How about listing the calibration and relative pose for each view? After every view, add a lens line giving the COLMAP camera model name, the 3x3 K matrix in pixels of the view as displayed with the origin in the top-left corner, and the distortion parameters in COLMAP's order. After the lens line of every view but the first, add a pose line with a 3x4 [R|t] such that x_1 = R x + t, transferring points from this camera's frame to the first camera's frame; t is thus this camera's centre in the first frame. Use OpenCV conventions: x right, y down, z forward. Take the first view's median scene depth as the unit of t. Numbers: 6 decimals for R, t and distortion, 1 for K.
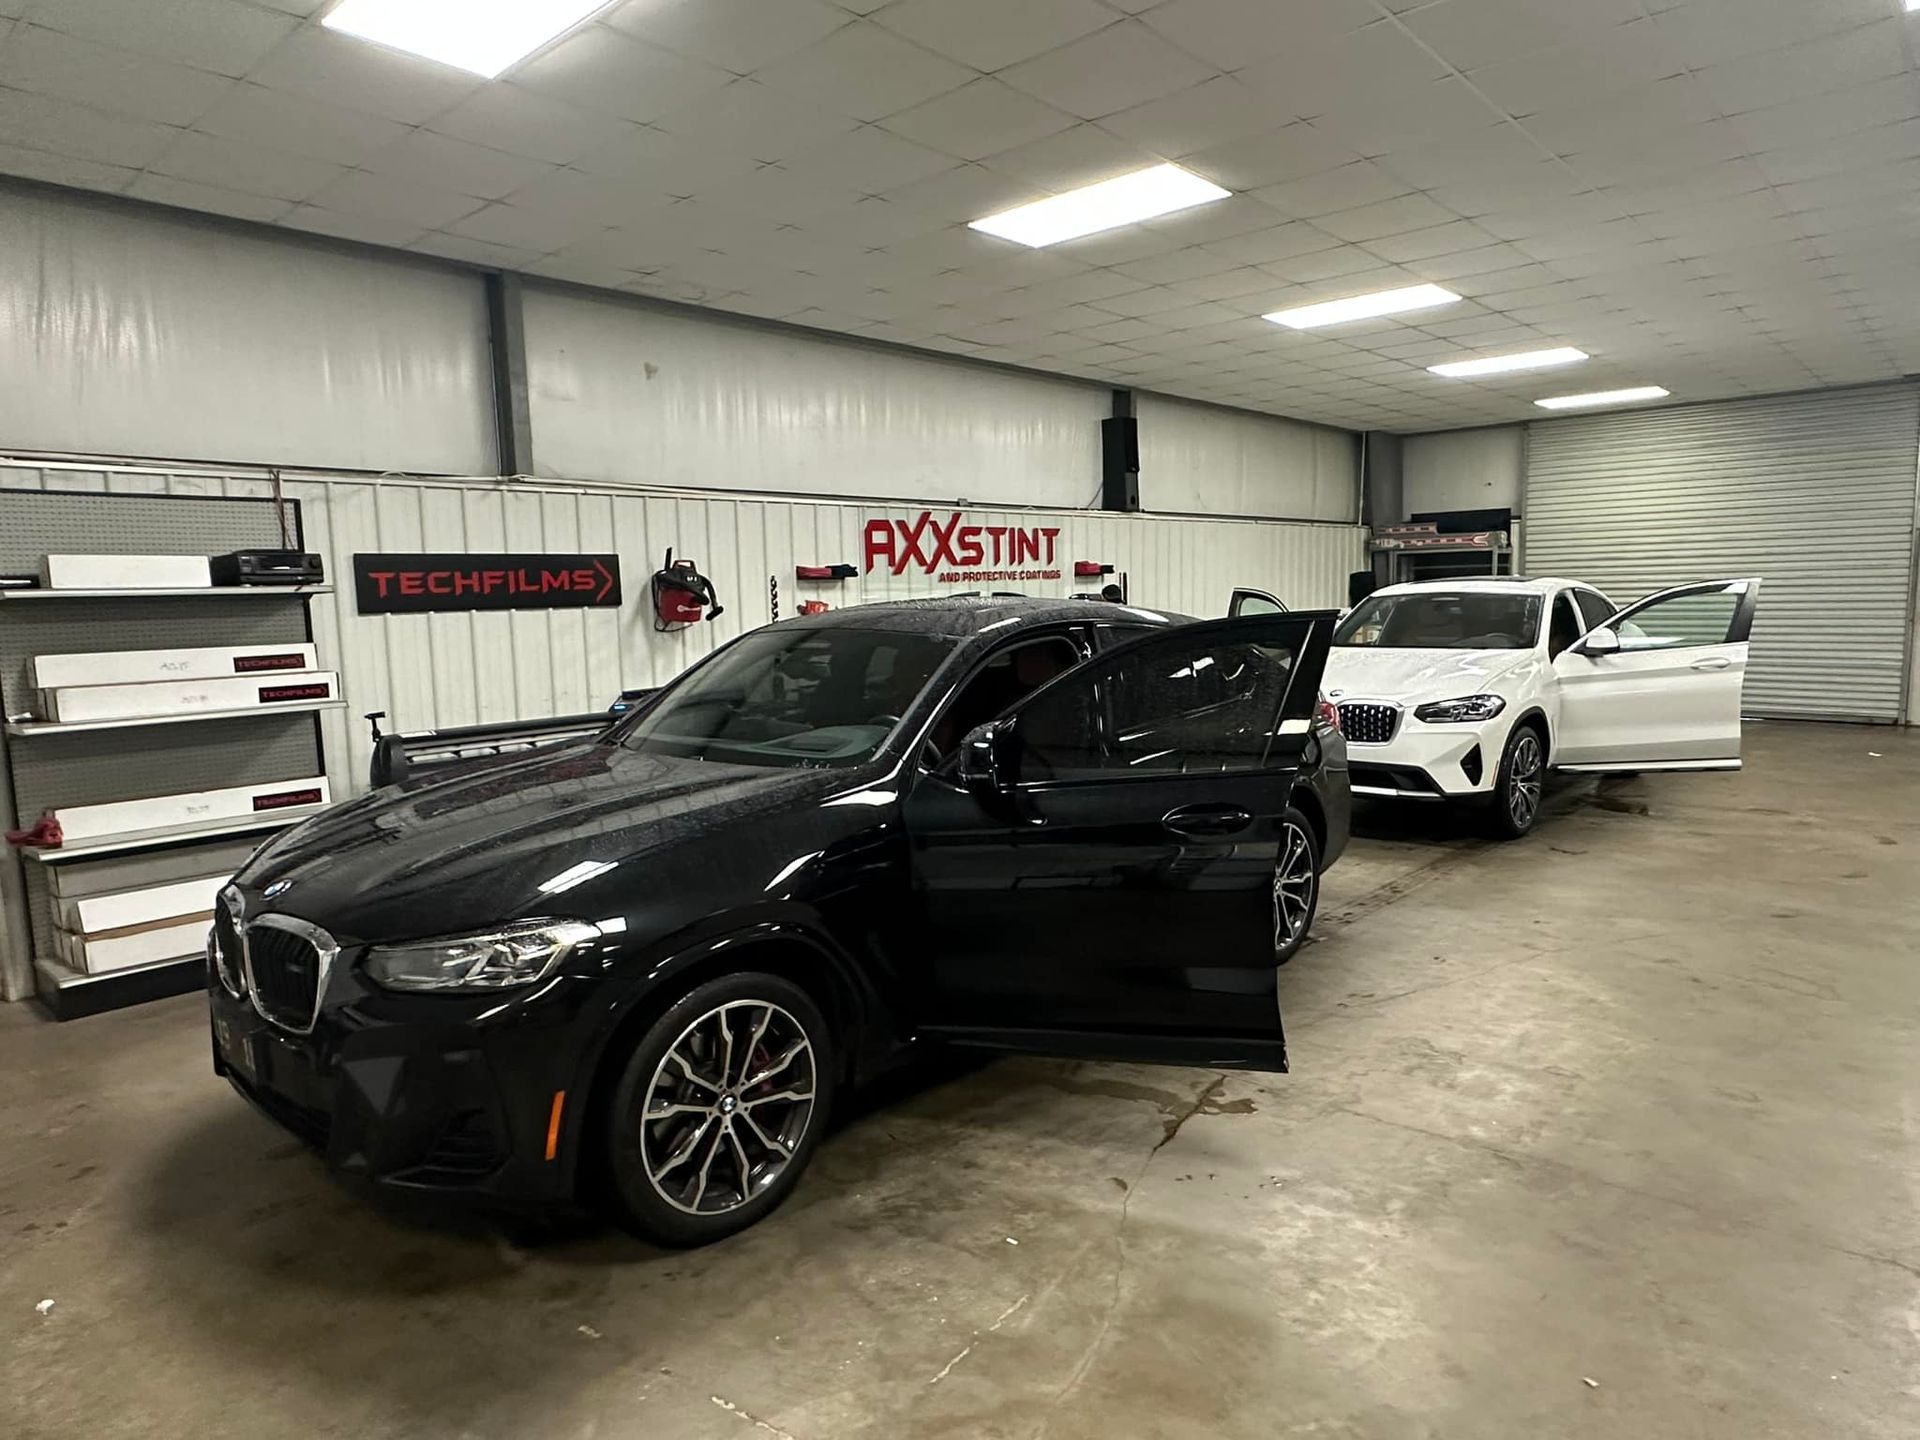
lens RADIAL K [[1218.8, 0, 953.3], [0, 1218.8, 706.1], [0, 0, 1]] dist [0.013113, -0.005143]
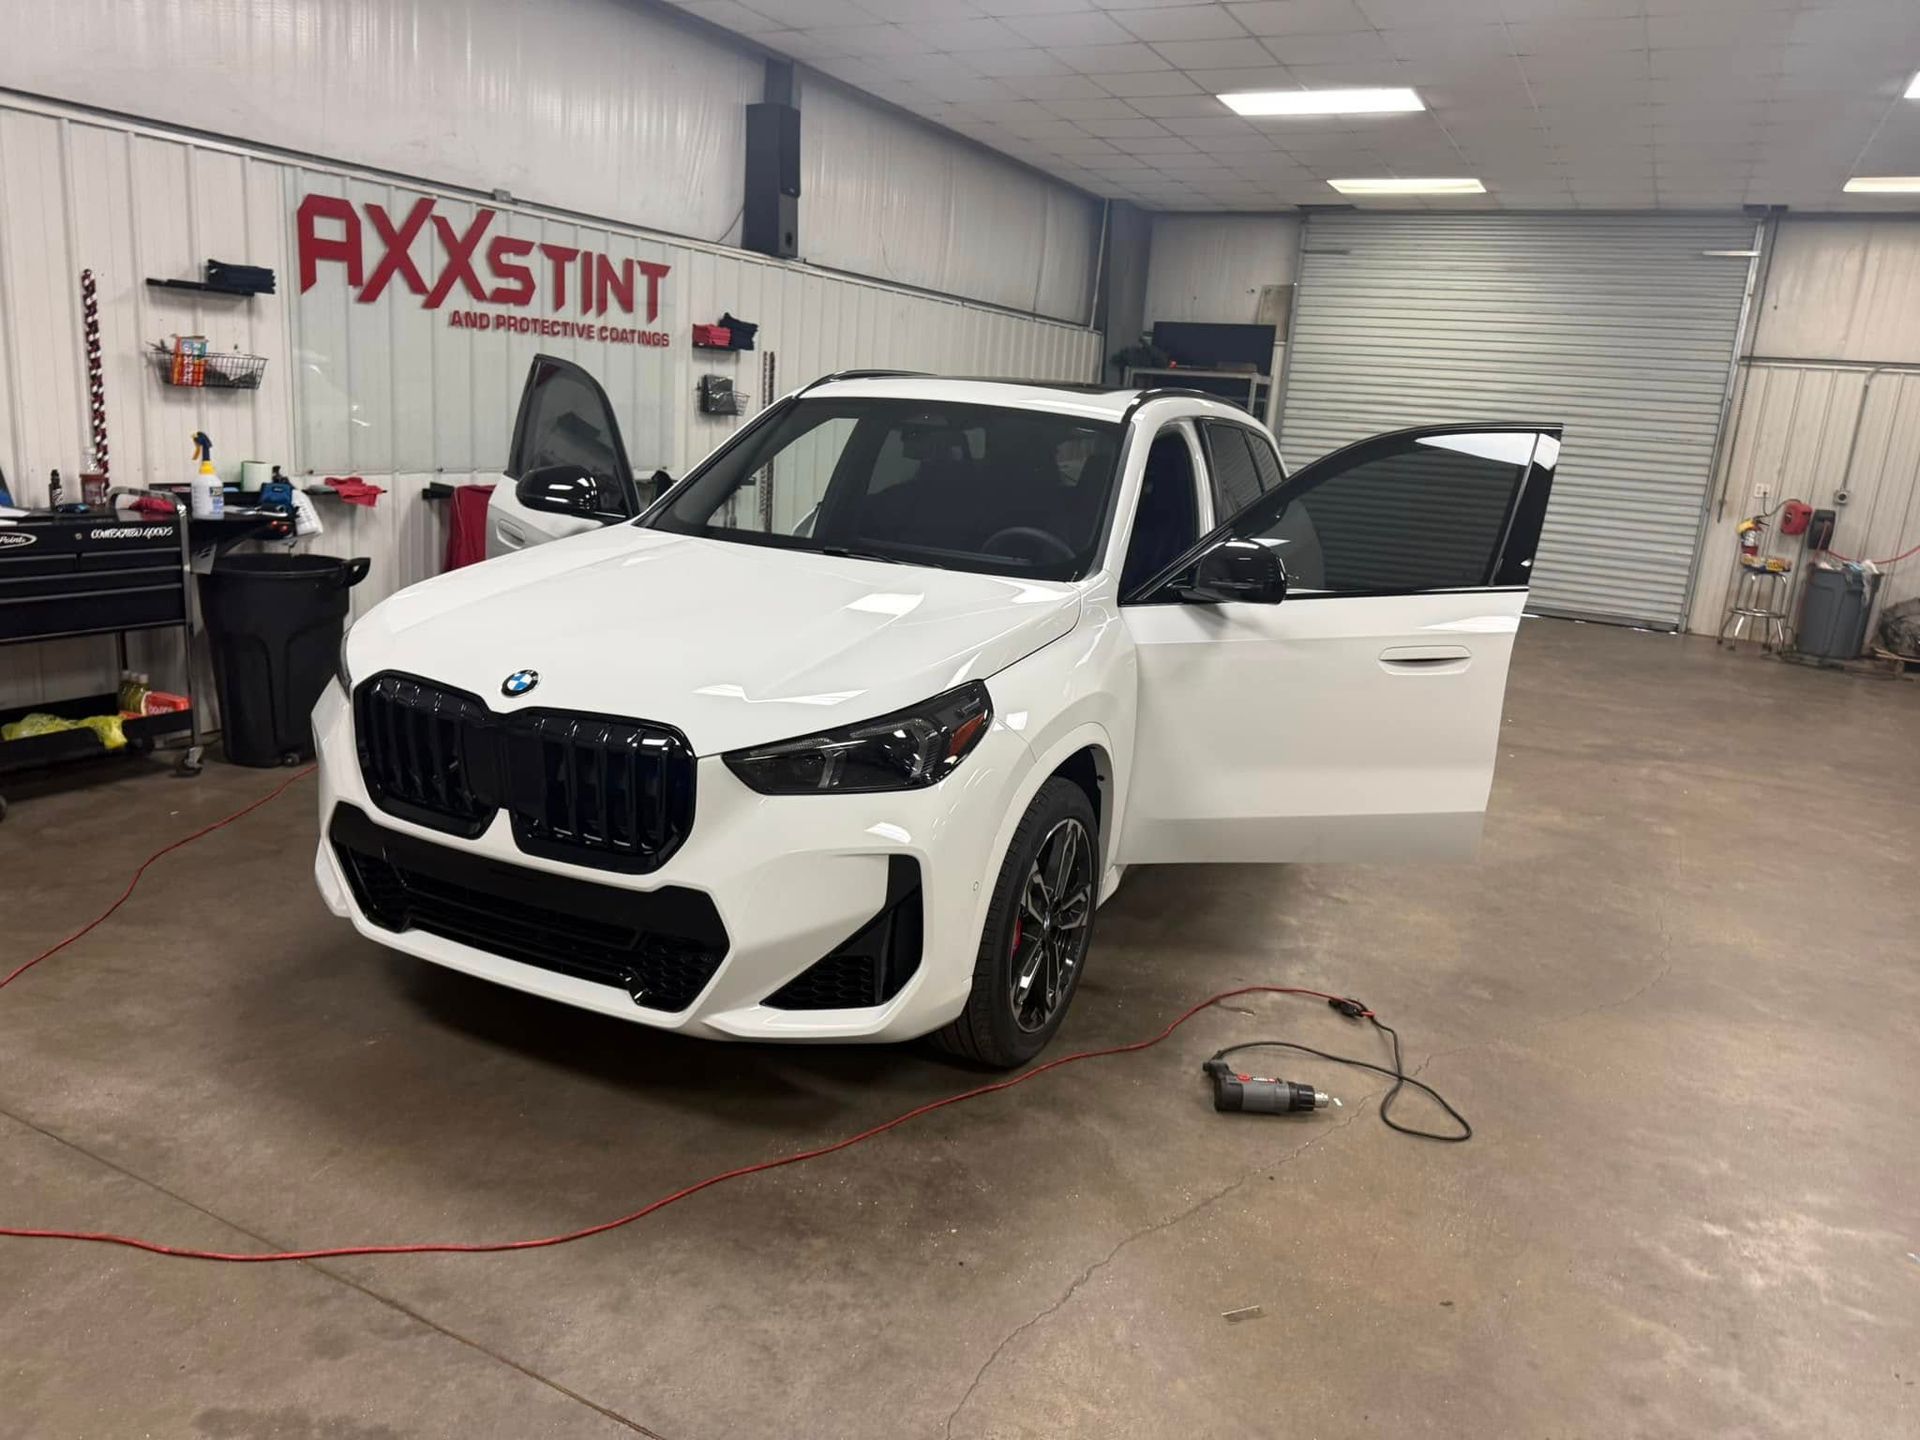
lens RADIAL K [[1408.1, 0, 996.5], [0, 1408.1, 716.4], [0, 0, 1]] dist [0.053676, -0.062354]
pose [[0.957149, 0.033124, 0.287694, 0.048502], [-0.069827, 0.990523, 0.118269, -0.012943], [-0.281050, -0.133290, 0.950392, 0.231823]]
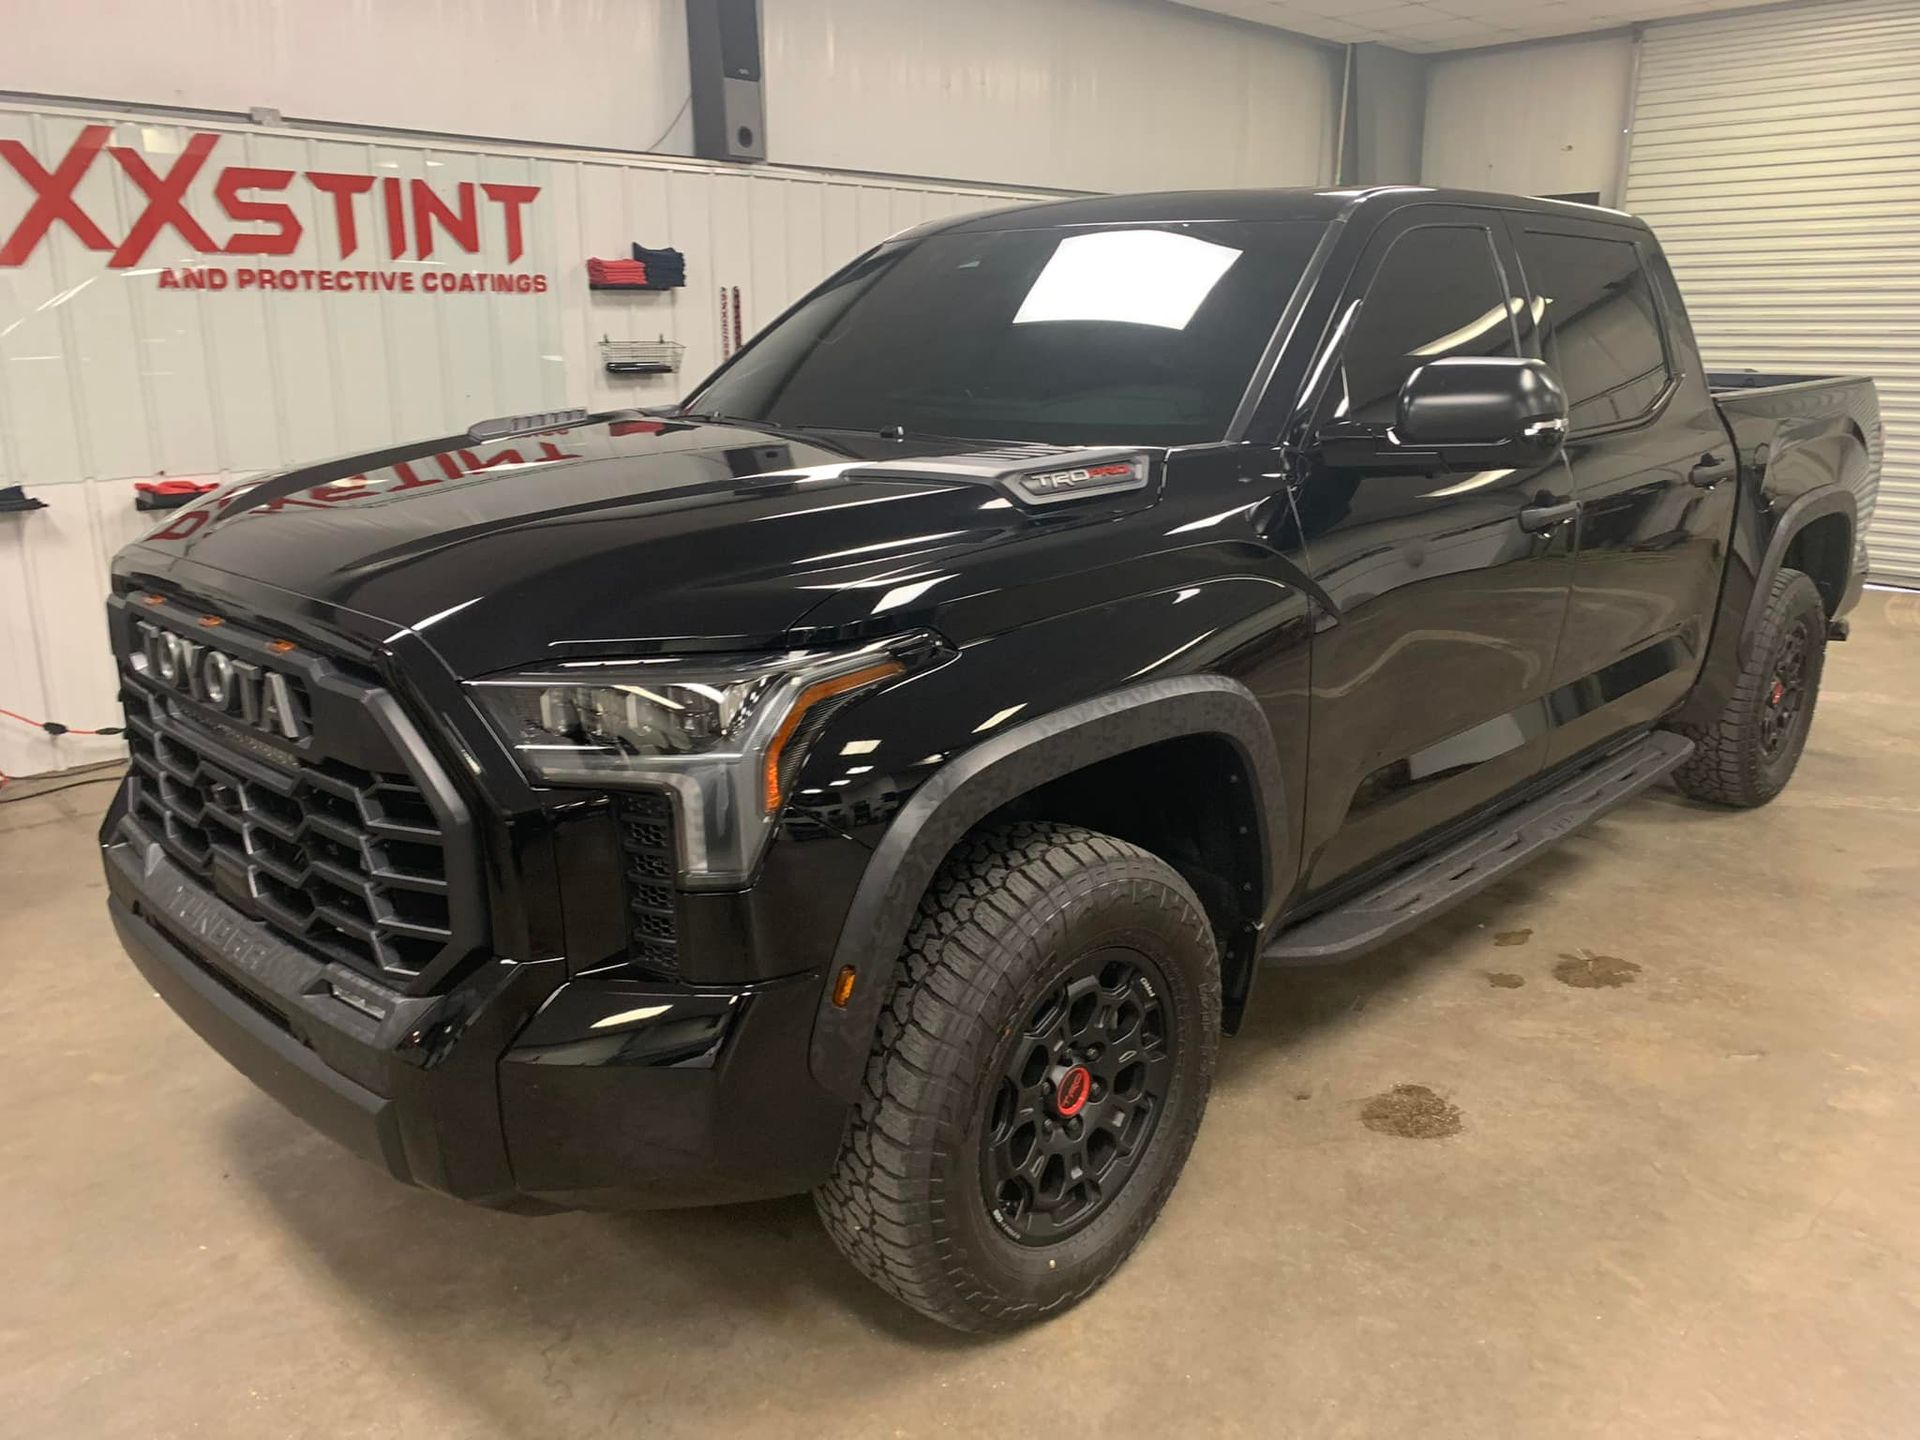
lens RADIAL K [[1437.8, 0, 943.4], [0, 1437.8, 729.1], [0, 0, 1]] dist [-0.000245, -0.003682]
pose [[0.996392, 0.045186, -0.071849, 0.322665], [-0.032129, 0.984315, 0.173472, -0.038695], [0.078560, -0.170537, 0.982214, 0.434467]]
